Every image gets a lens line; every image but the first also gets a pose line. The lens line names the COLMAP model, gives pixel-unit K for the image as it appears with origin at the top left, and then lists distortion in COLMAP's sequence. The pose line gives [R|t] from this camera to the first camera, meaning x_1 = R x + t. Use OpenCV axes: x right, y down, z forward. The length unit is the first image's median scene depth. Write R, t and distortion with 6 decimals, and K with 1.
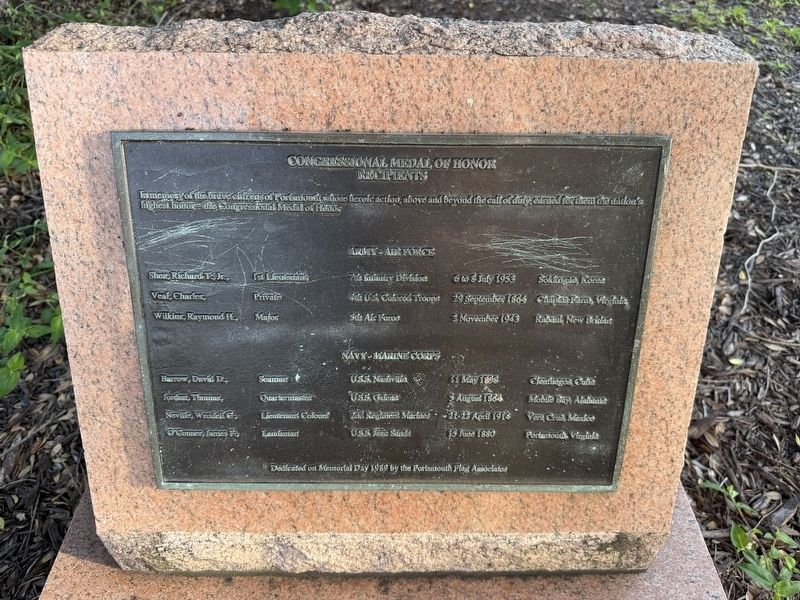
lens RADIAL K [[564.8, 0, 396.9], [0, 564.8, 297.3], [0, 0, 1]] dist [0.048930, -0.063064]
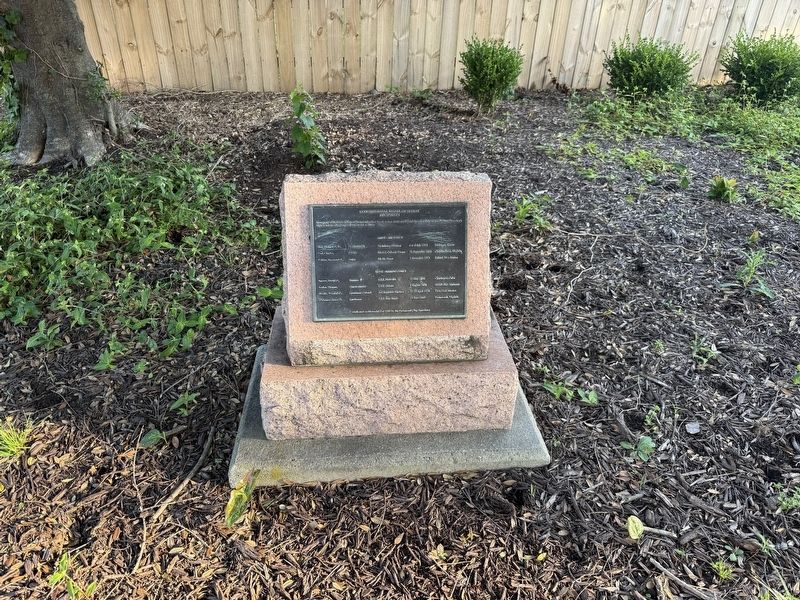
lens RADIAL K [[564.8, 0, 398.3], [0, 564.8, 303.8], [0, 0, 1]] dist [0.048930, -0.063064]
pose [[0.997569, -0.035769, 0.059813, -0.159566], [0.045710, 0.983664, -0.174115, 0.817060], [-0.052608, 0.176426, 0.982907, -2.040857]]
